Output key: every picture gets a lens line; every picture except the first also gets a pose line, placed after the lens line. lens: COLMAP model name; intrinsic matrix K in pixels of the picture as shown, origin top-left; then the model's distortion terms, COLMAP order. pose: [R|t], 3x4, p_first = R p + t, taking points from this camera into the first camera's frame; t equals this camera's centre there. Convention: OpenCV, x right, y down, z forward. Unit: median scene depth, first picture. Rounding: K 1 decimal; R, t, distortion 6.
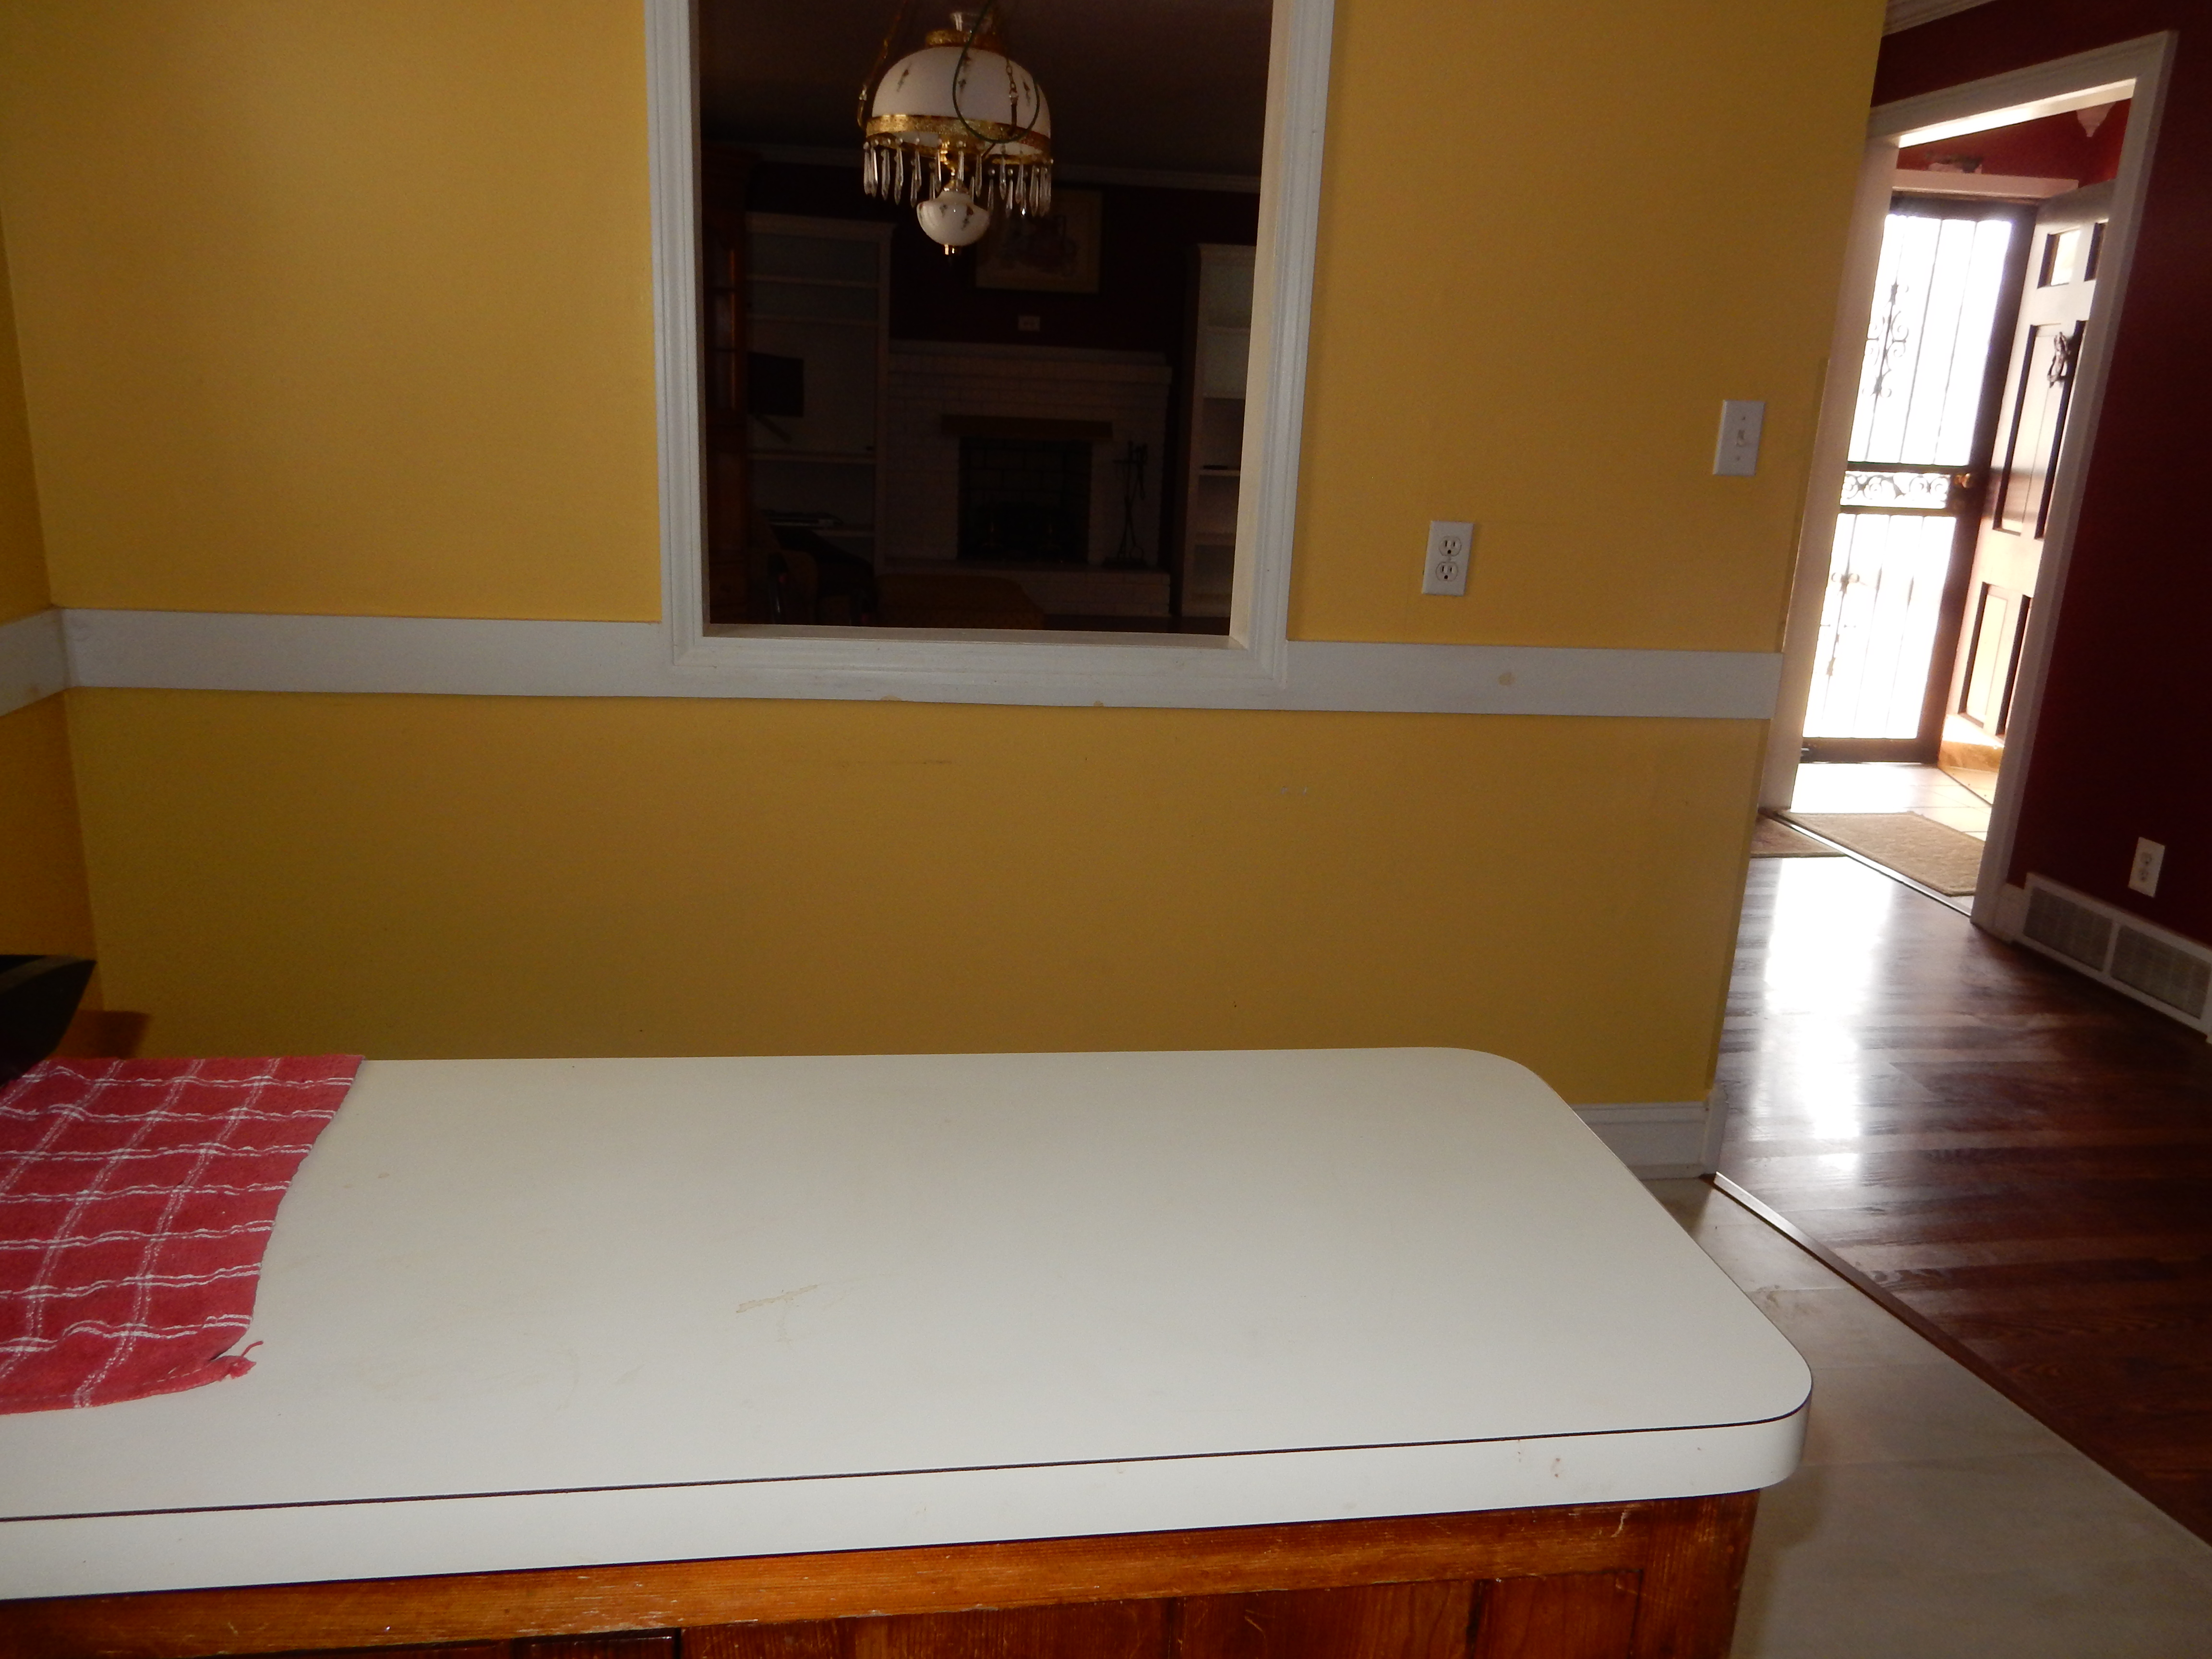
lens RADIAL K [[1630.5, 0, 1102.0], [0, 1630.5, 827.7], [0, 0, 1]] dist [-0.003013, 0.004196]
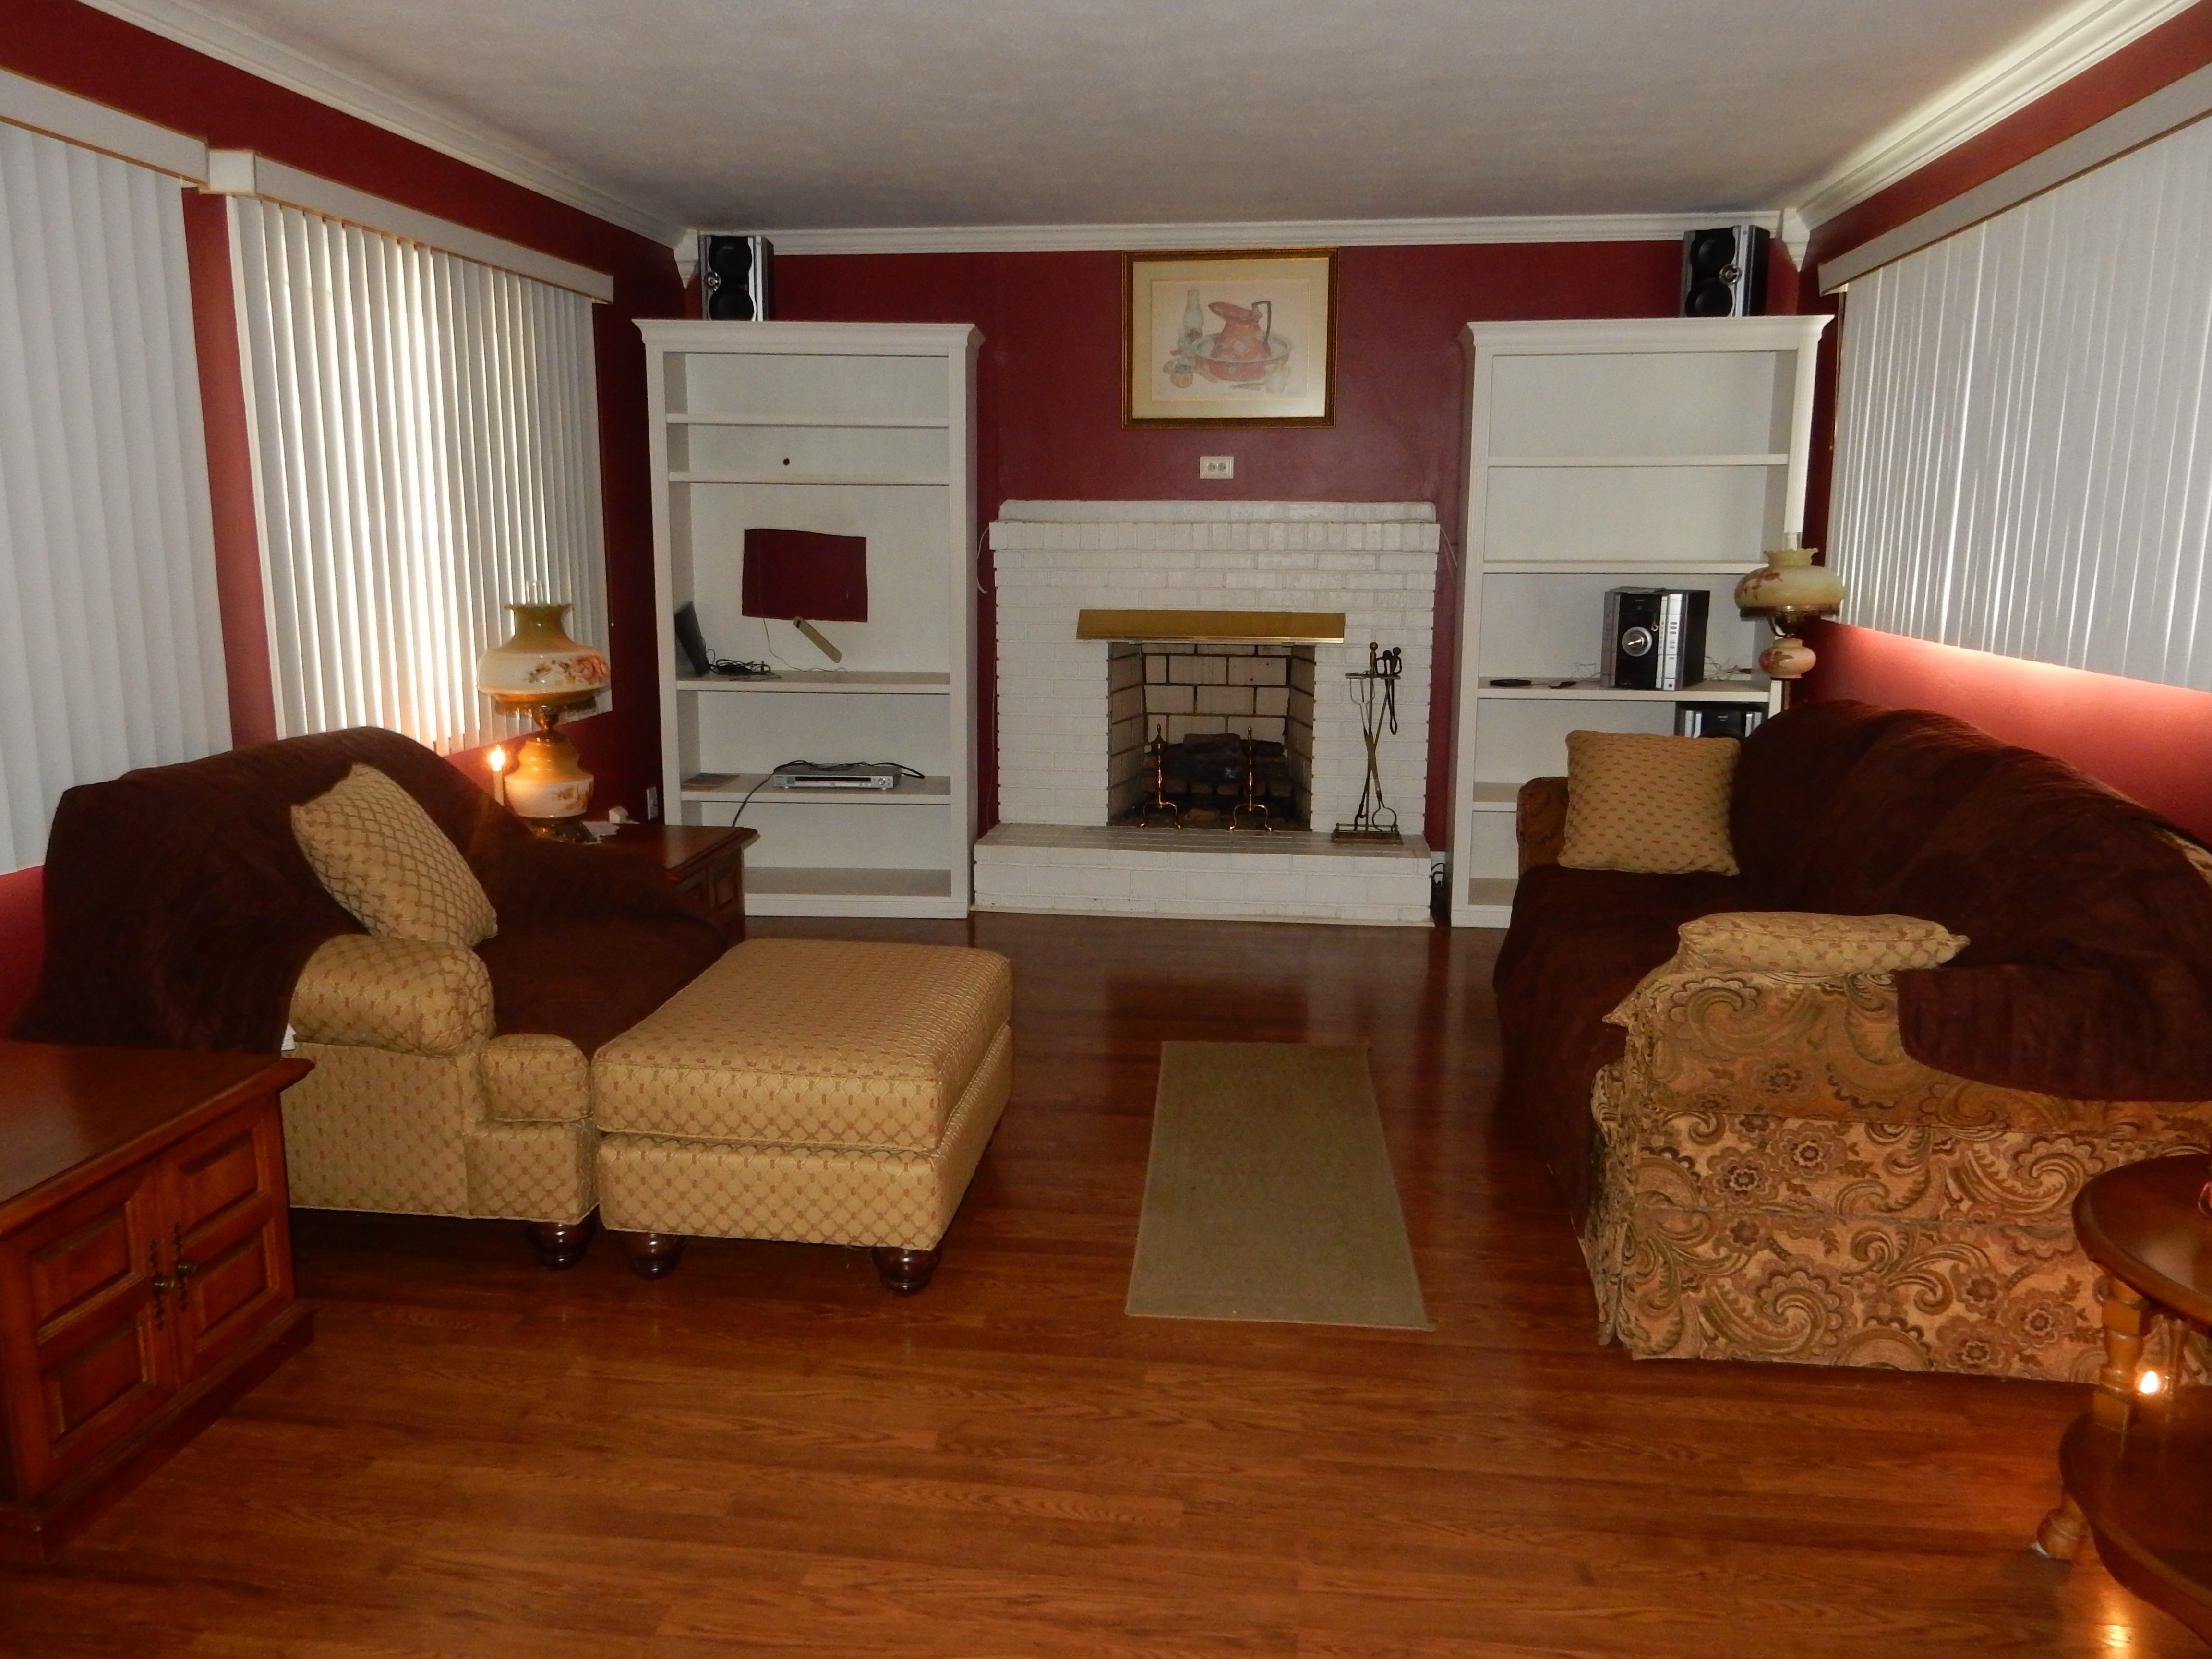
lens RADIAL K [[1630.5, 0, 1115.6], [0, 1630.5, 820.6], [0, 0, 1]] dist [-0.003013, 0.004196]
pose [[0.965021, 0.006570, -0.262090, 0.194531], [-0.032089, 0.995129, -0.093208, -0.242325], [0.260201, 0.098358, 0.960532, 0.854045]]
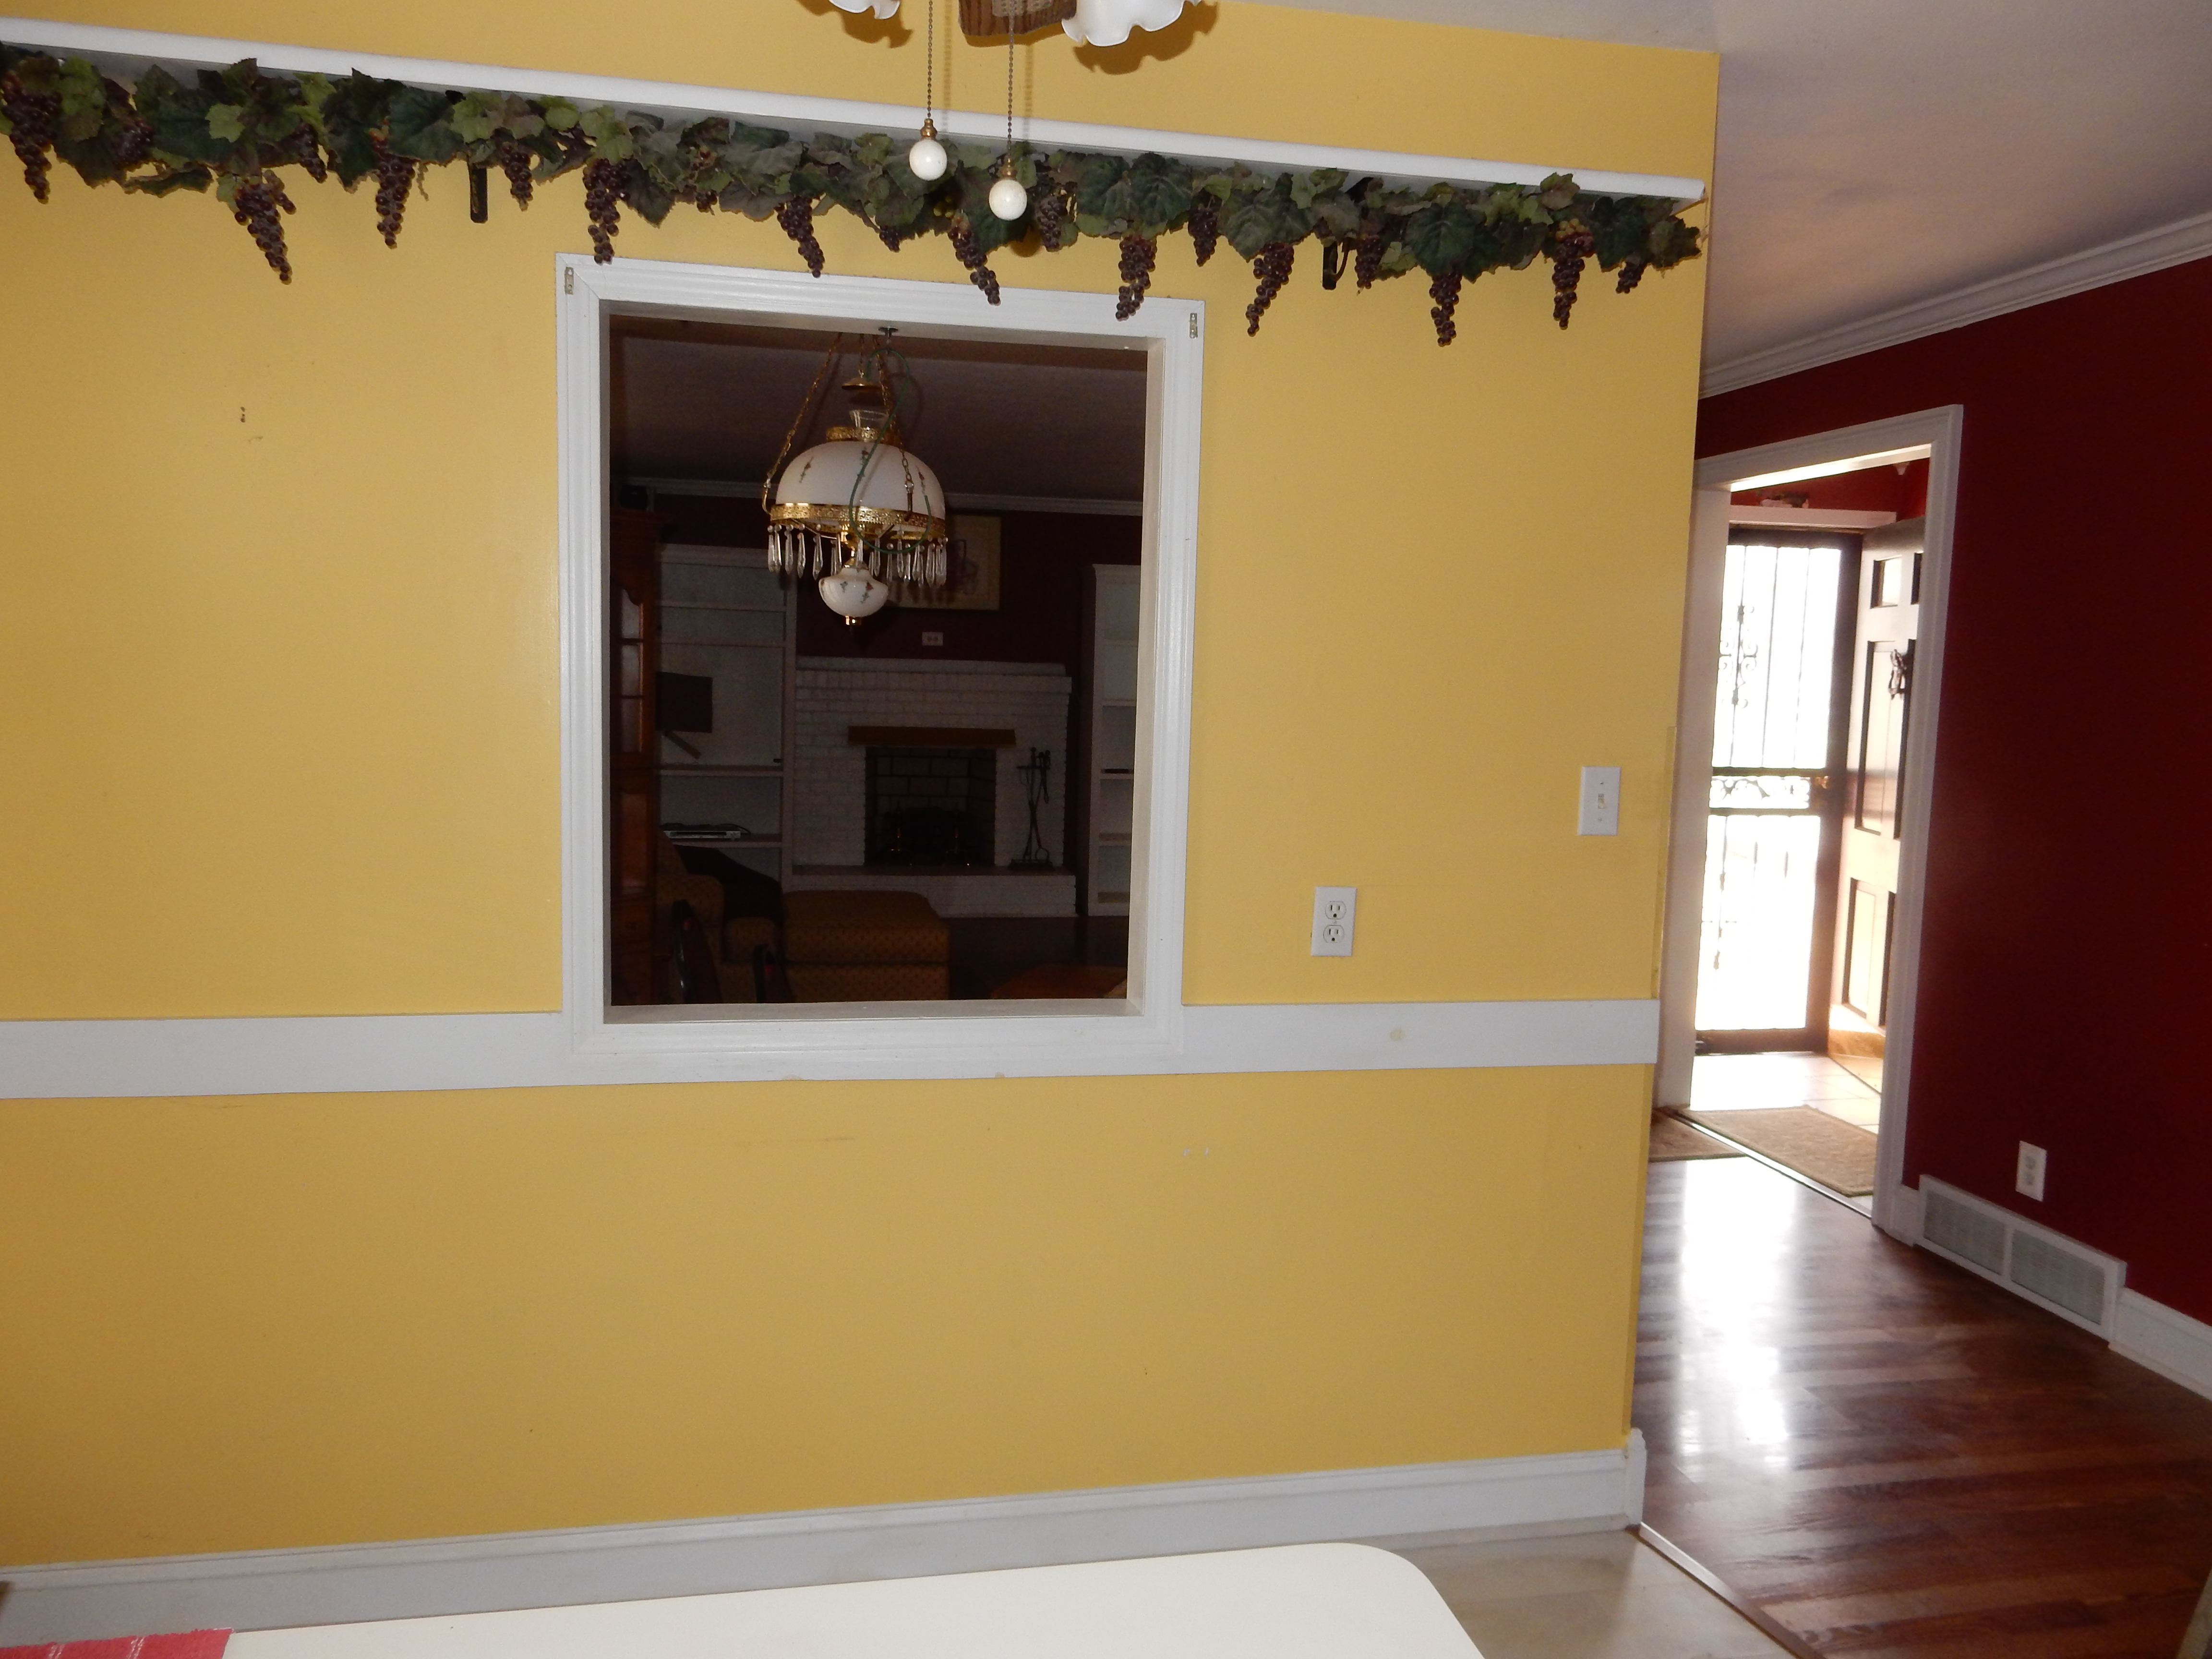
lens RADIAL K [[1630.5, 0, 1100.6], [0, 1630.5, 834.7], [0, 0, 1]] dist [-0.003013, 0.004196]
pose [[0.998194, -0.023899, 0.055123, 0.004247], [0.032680, 0.985862, -0.164343, -0.028737], [-0.050416, 0.165847, 0.984862, -0.012860]]
